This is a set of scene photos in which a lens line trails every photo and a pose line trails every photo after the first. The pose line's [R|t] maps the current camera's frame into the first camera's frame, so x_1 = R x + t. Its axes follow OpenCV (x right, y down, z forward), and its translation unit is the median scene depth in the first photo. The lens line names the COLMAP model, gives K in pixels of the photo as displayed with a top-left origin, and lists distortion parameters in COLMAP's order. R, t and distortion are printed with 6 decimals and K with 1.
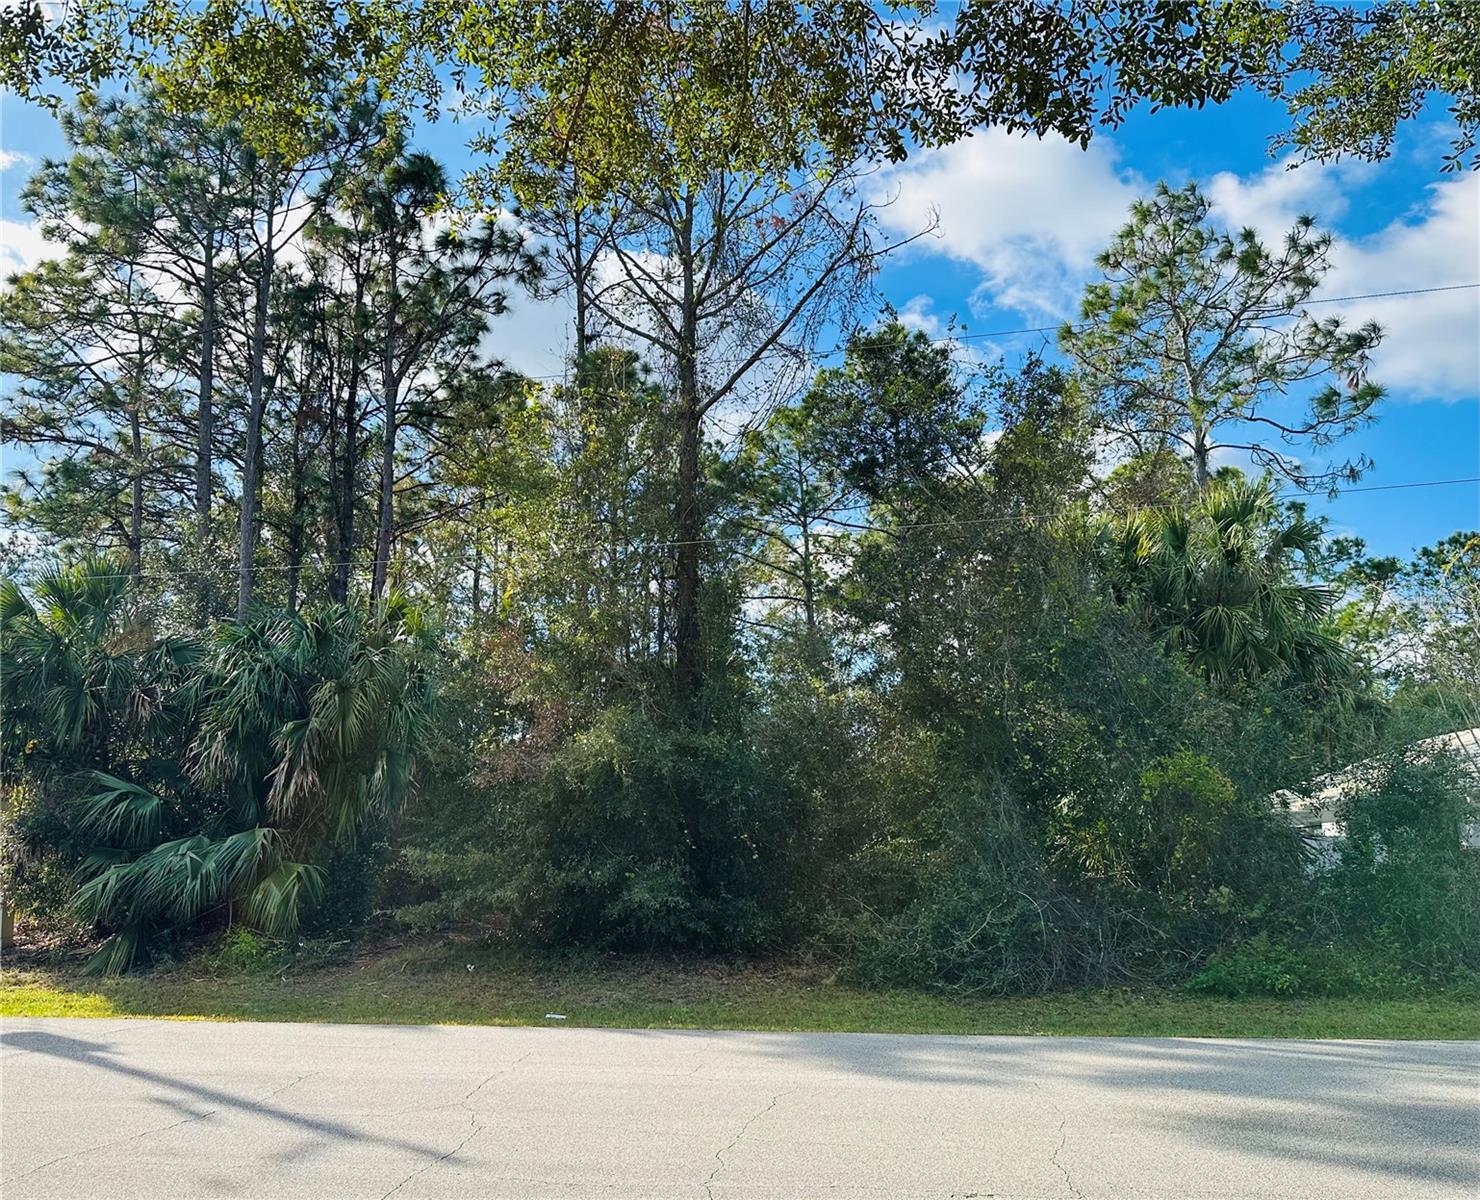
lens RADIAL K [[1126.1, 0, 701.6], [0, 1126.1, 598.4], [0, 0, 1]] dist [0.038431, -0.058780]
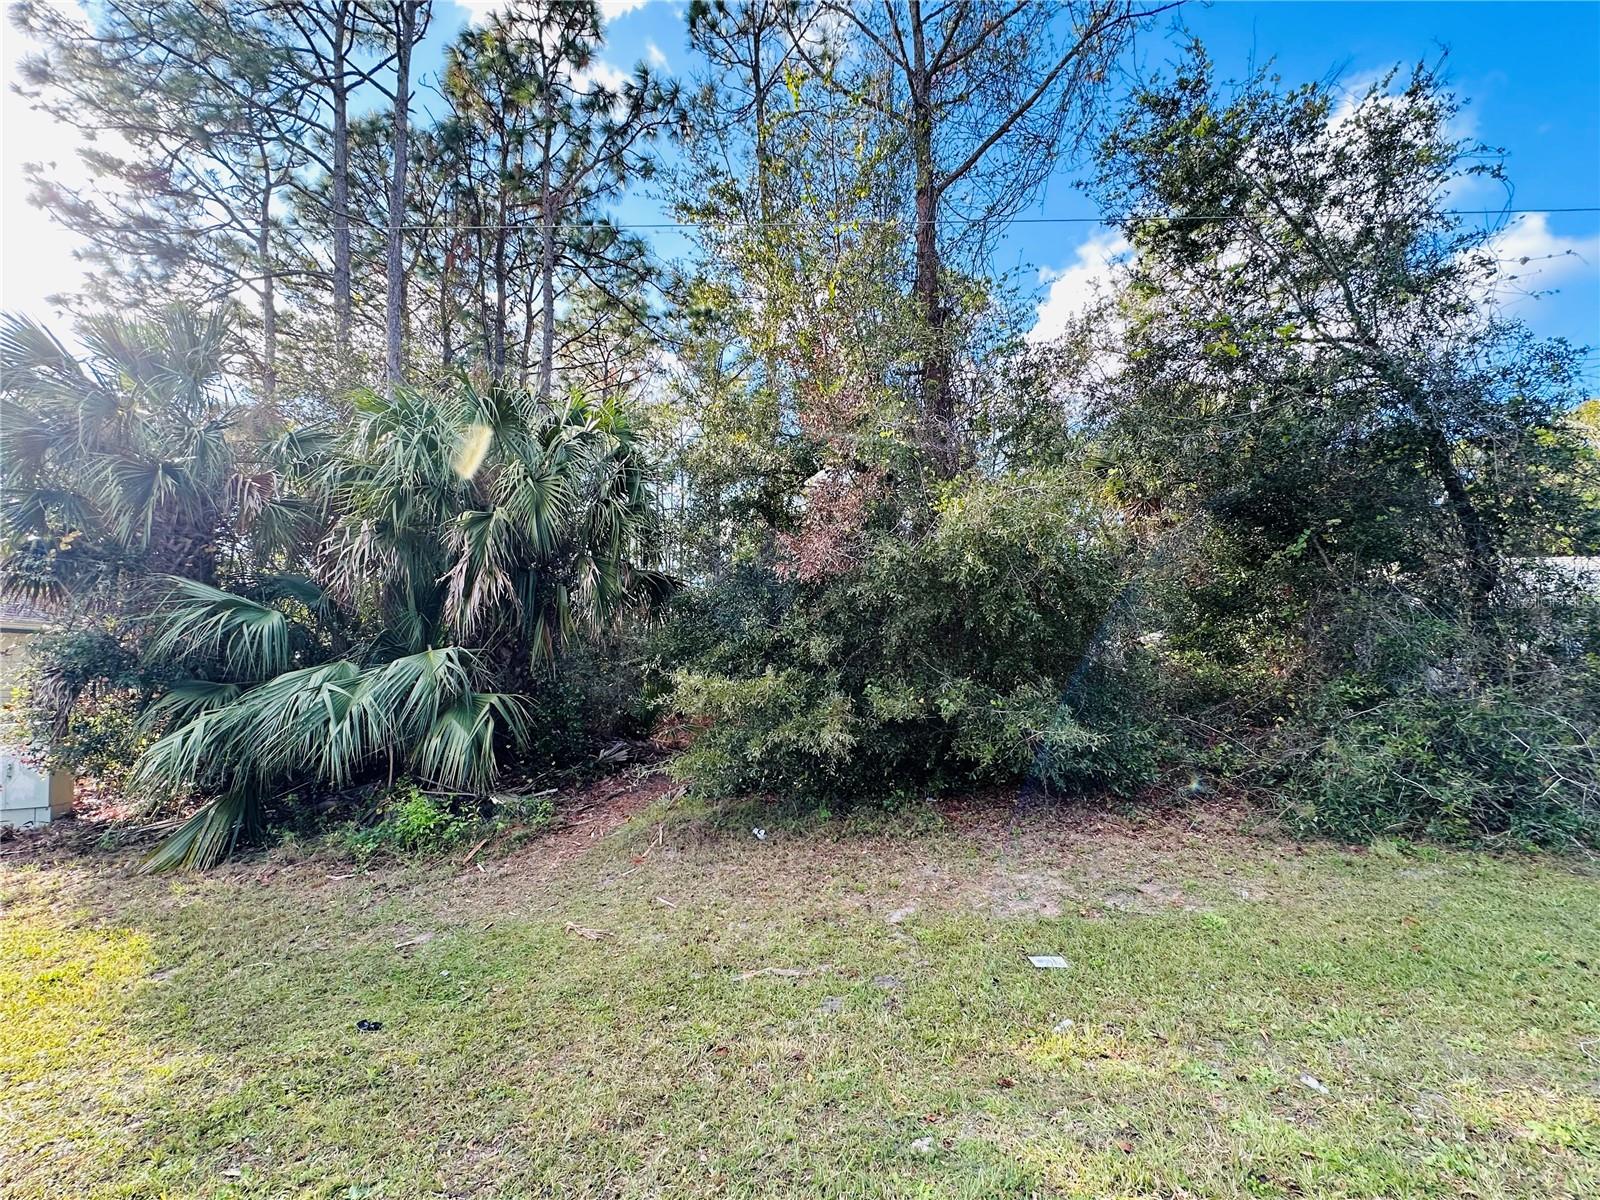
lens RADIAL K [[639.5, 0, 802.3], [0, 639.5, 600.7], [0, 0, 1]] dist [-0.002497, 0.000233]
pose [[0.983684, -0.000757, 0.179901, -0.211817], [-0.016663, 0.995309, 0.095299, 0.119479], [-0.179129, -0.096742, 0.979058, 0.519248]]
